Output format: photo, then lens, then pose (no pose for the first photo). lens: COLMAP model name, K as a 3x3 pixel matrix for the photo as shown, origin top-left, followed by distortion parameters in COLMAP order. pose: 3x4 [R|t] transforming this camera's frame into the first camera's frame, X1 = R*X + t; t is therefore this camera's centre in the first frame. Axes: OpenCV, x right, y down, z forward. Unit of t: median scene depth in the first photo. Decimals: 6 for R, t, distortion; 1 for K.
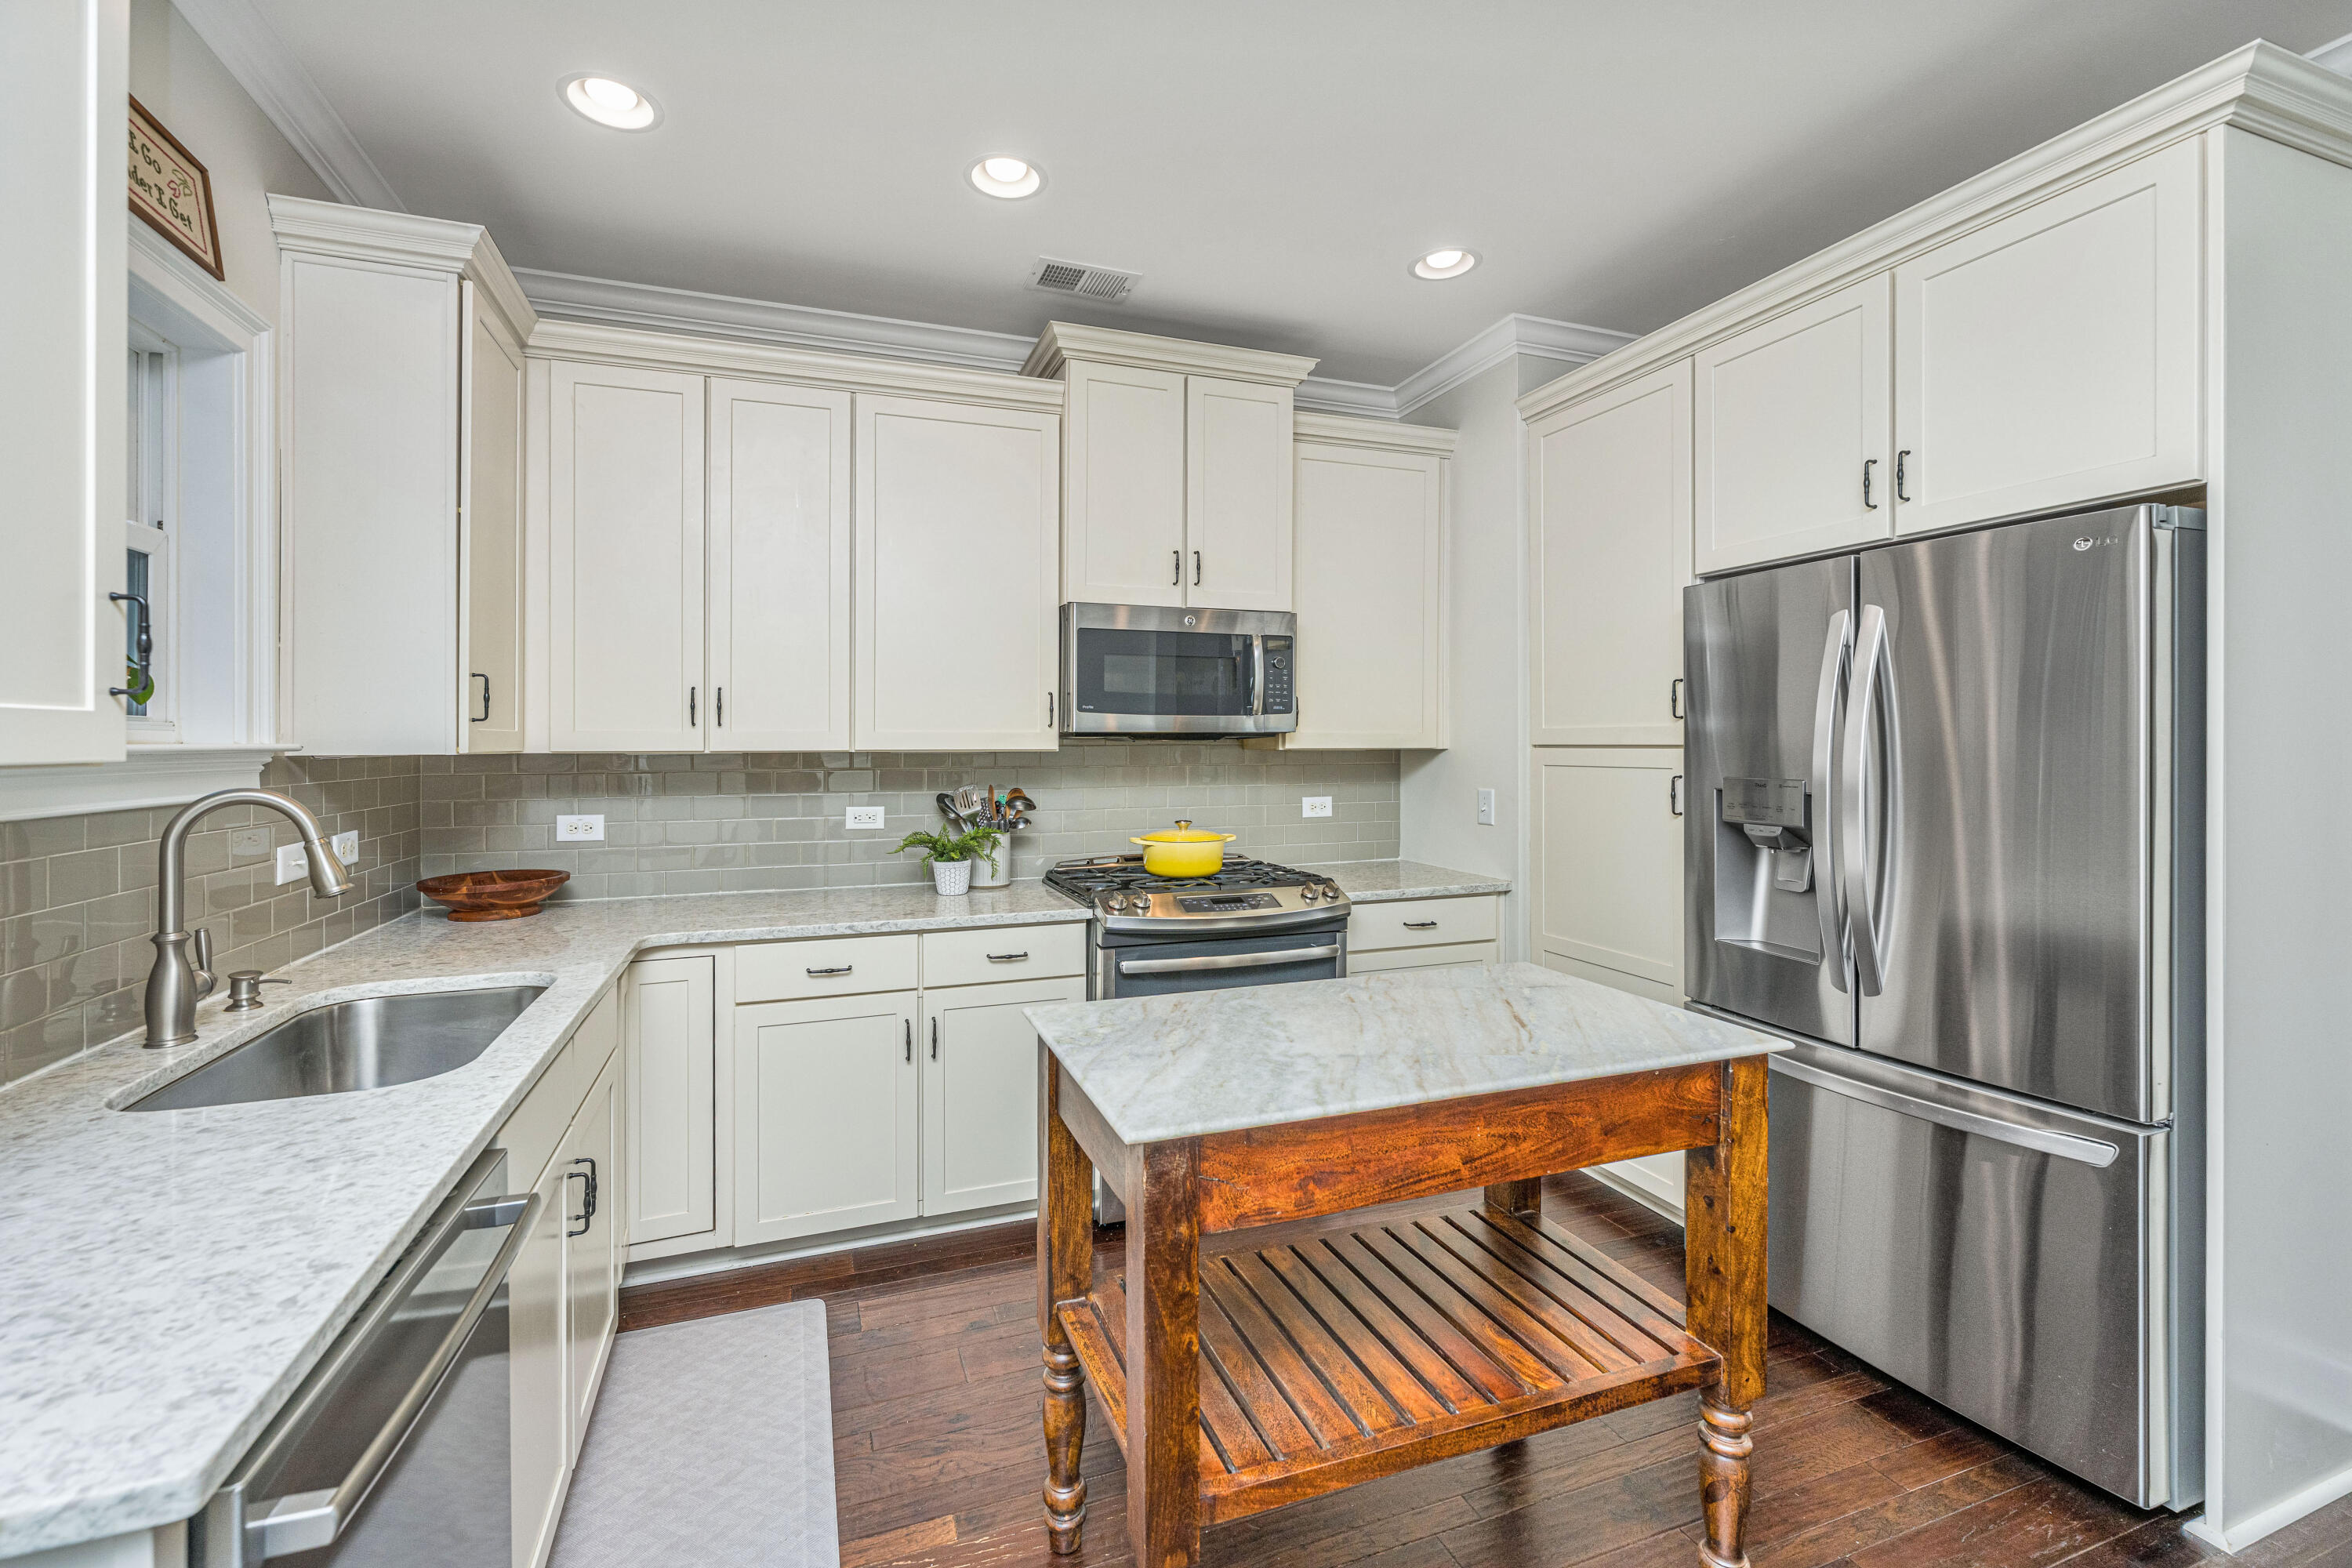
lens RADIAL K [[959.3, 0, 1071.2], [0, 959.3, 755.3], [0, 0, 1]] dist [-0.007762, 0.001571]
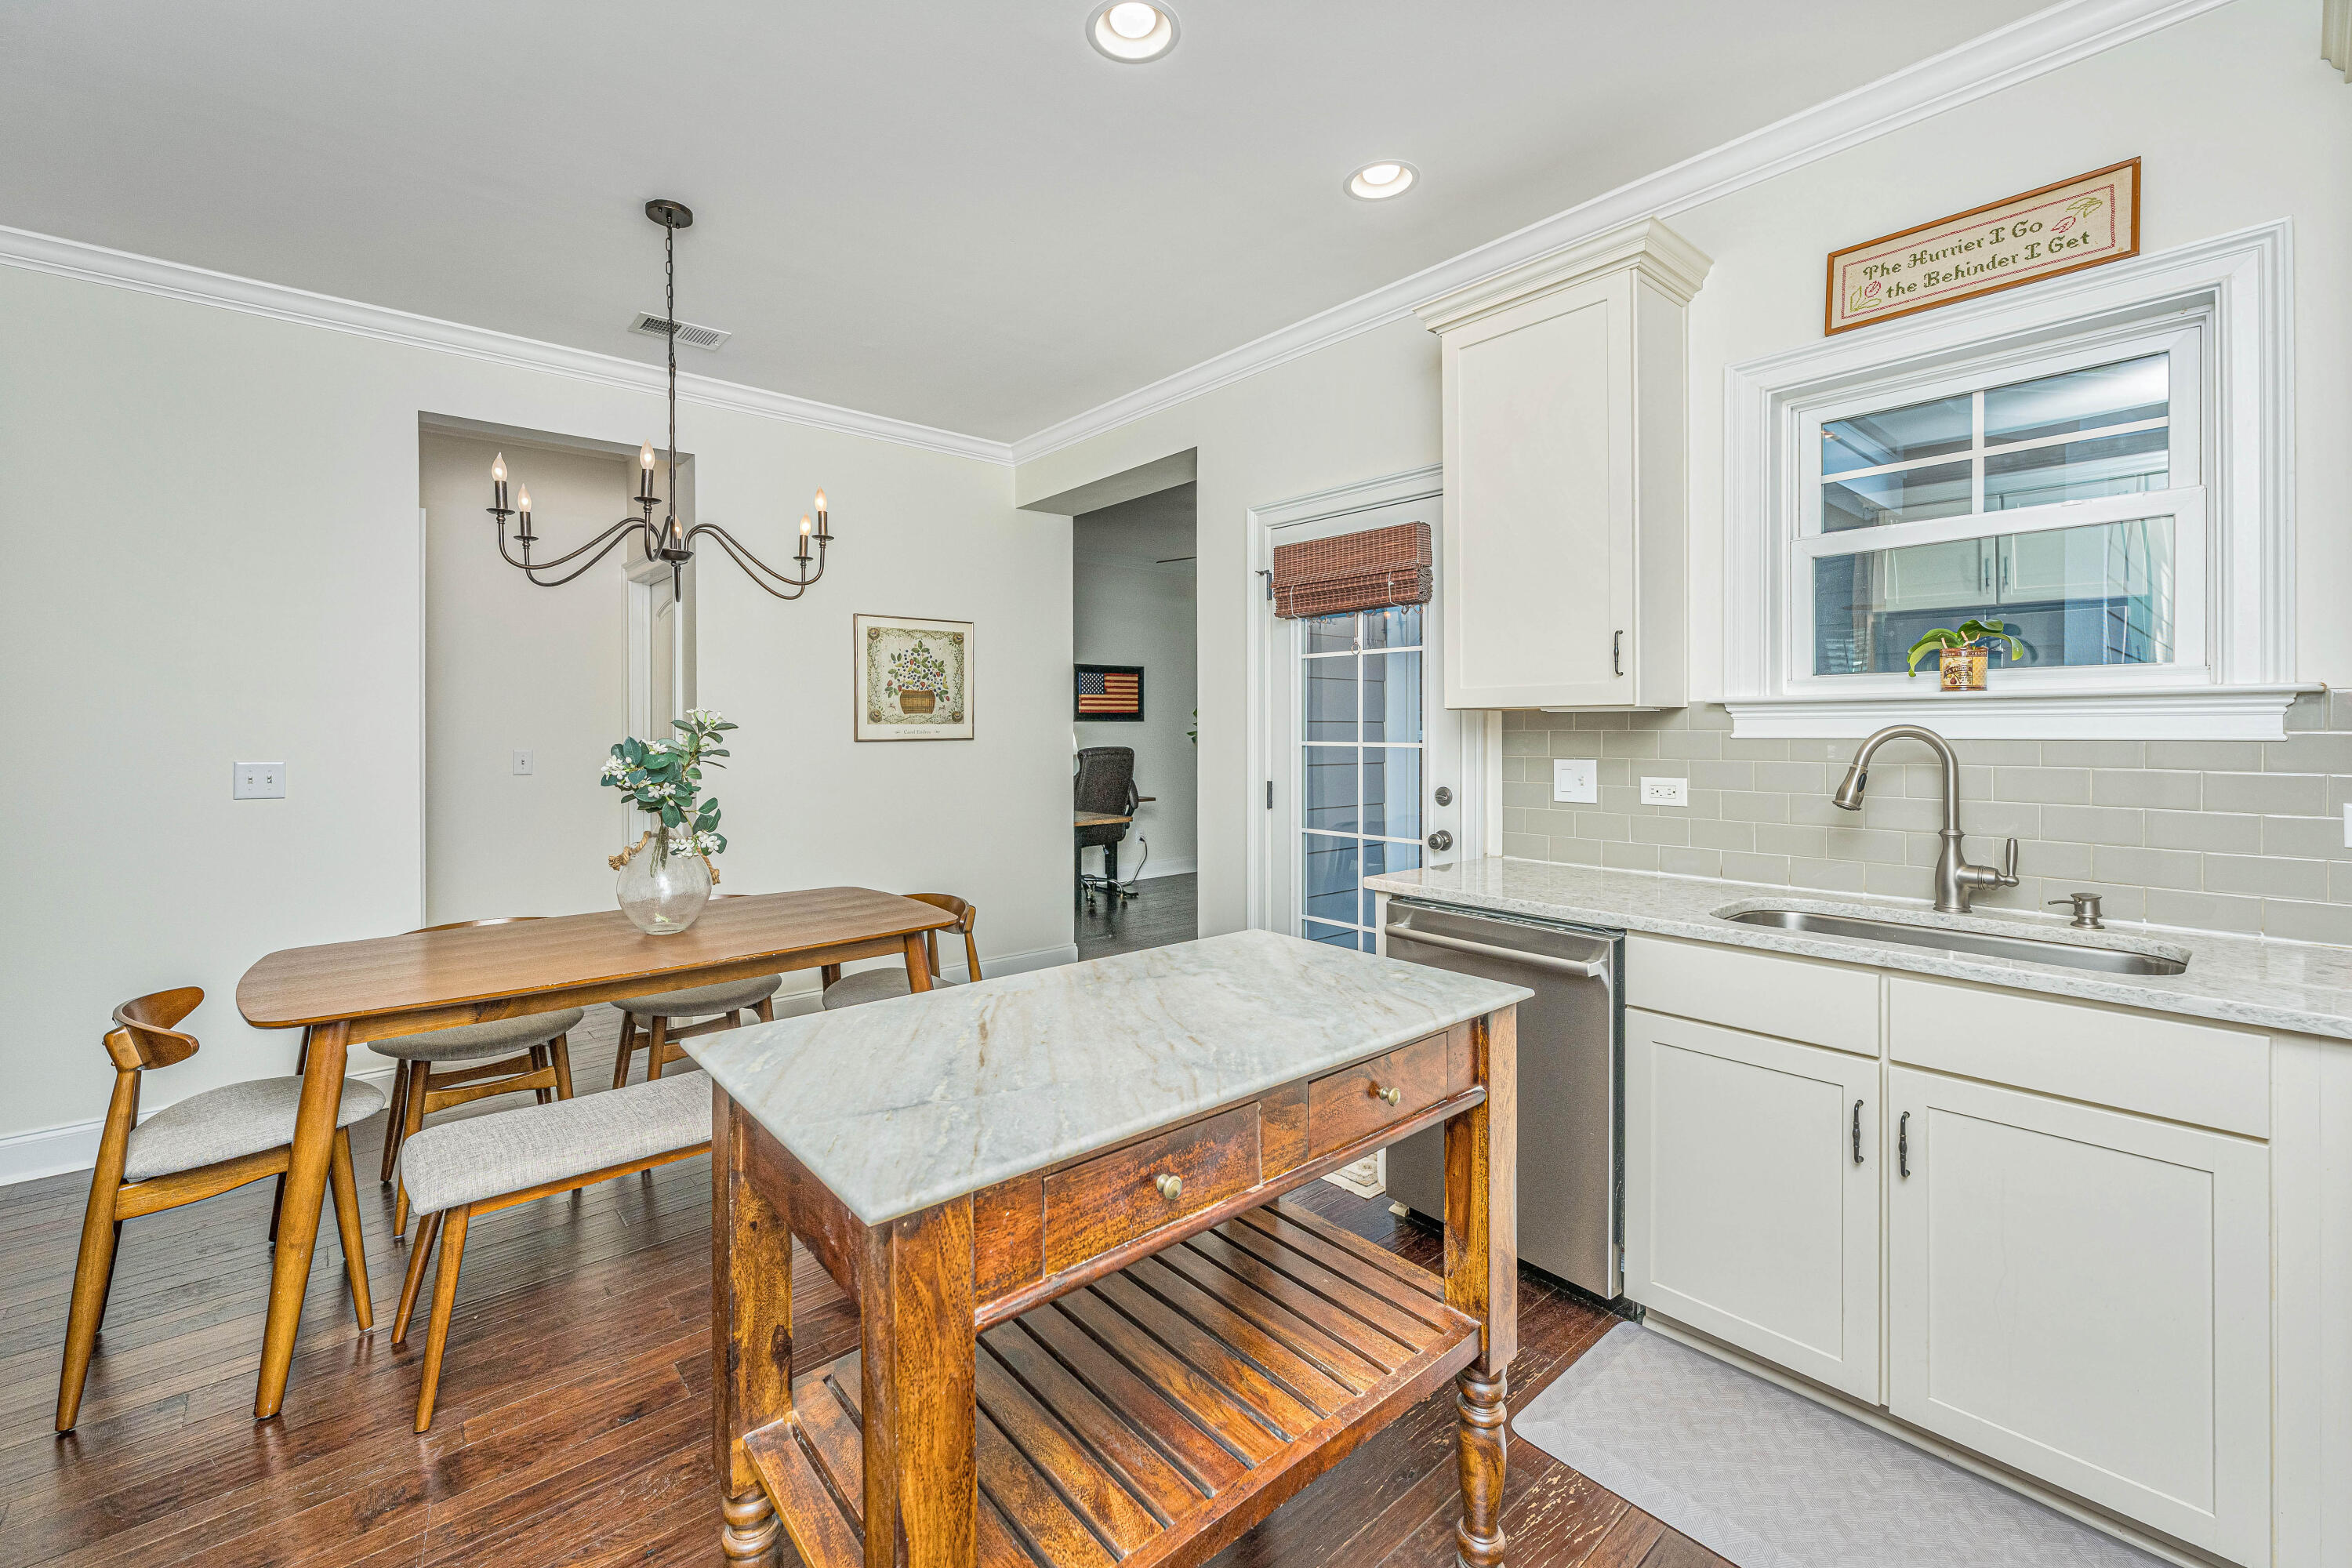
lens RADIAL K [[959.3, 0, 1045.5], [0, 959.3, 728.1], [0, 0, 1]] dist [-0.007762, 0.001571]
pose [[-0.950202, 0.005639, -0.311584, 0.369572], [0.001200, 0.999895, 0.014436, 0.009986], [0.311633, 0.013344, -0.950109, 0.964568]]
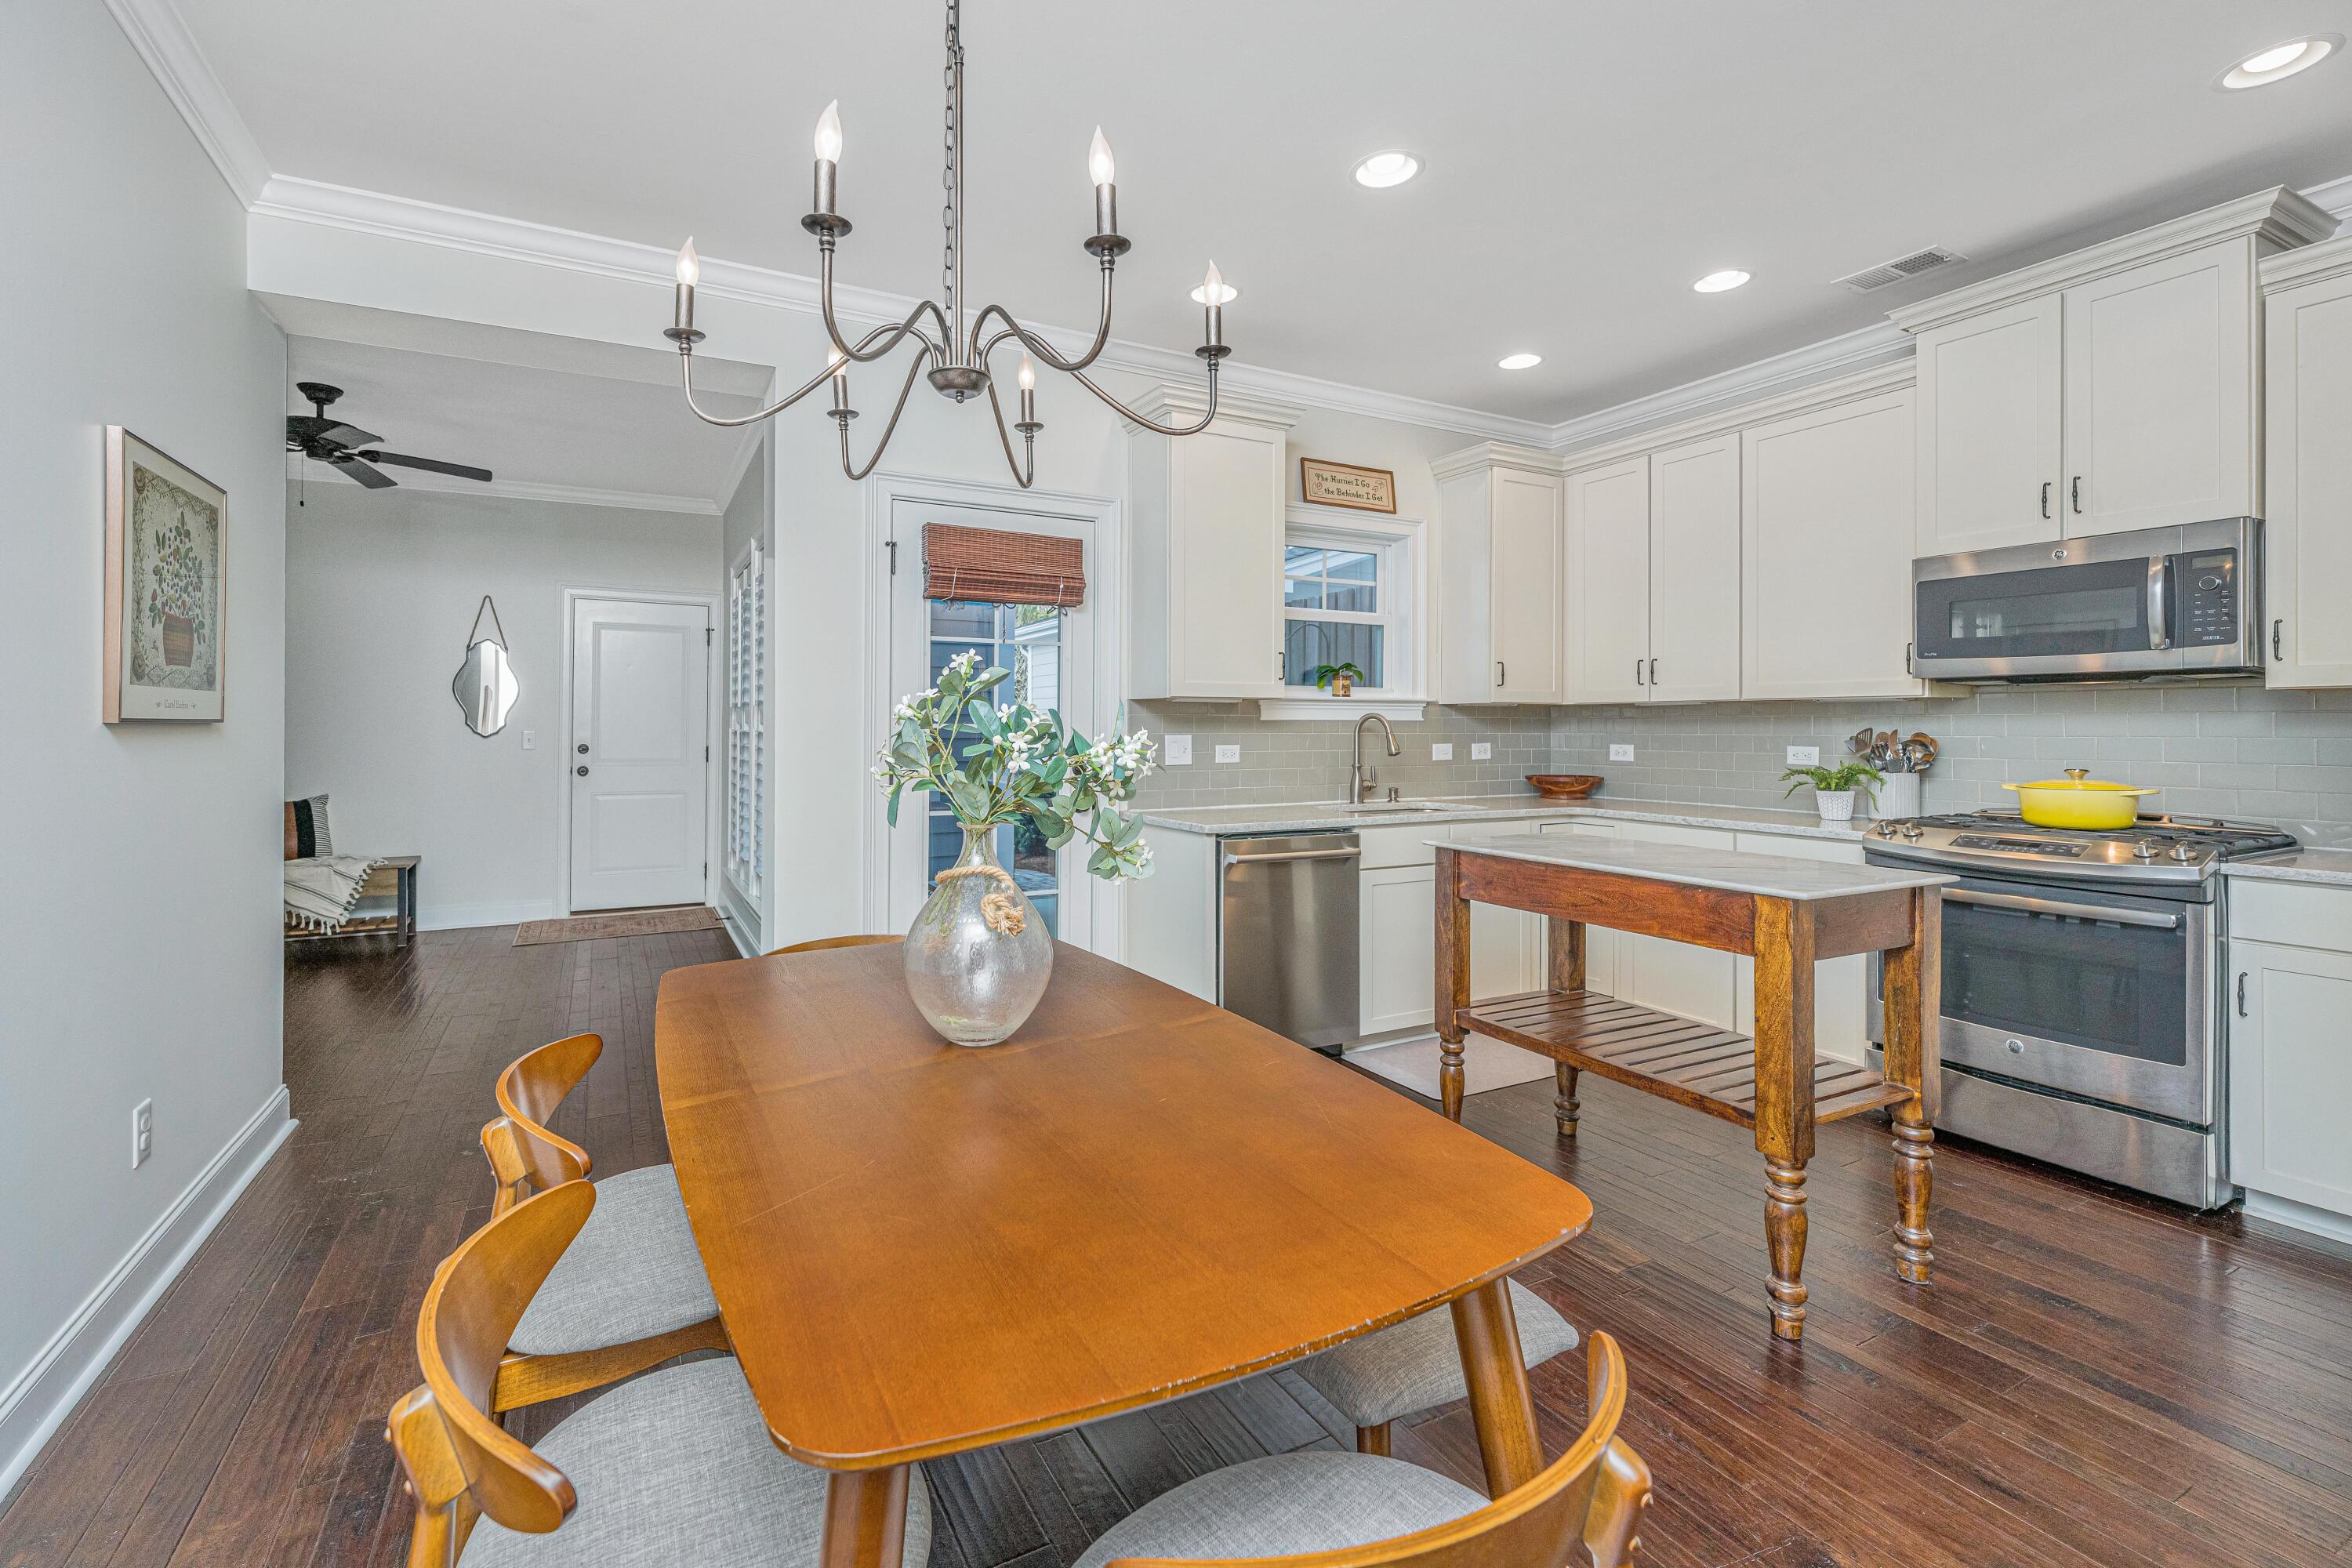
lens RADIAL K [[1040.6, 0, 1142.6], [0, 1040.6, 728.3], [0, 0, 1]] dist [-0.007635, 0.000899]
pose [[0.159614, 0.001958, -0.987178, 1.016603], [-0.015815, 0.999875, -0.000574, 0.047124], [0.987053, 0.015704, 0.159625, -0.047231]]
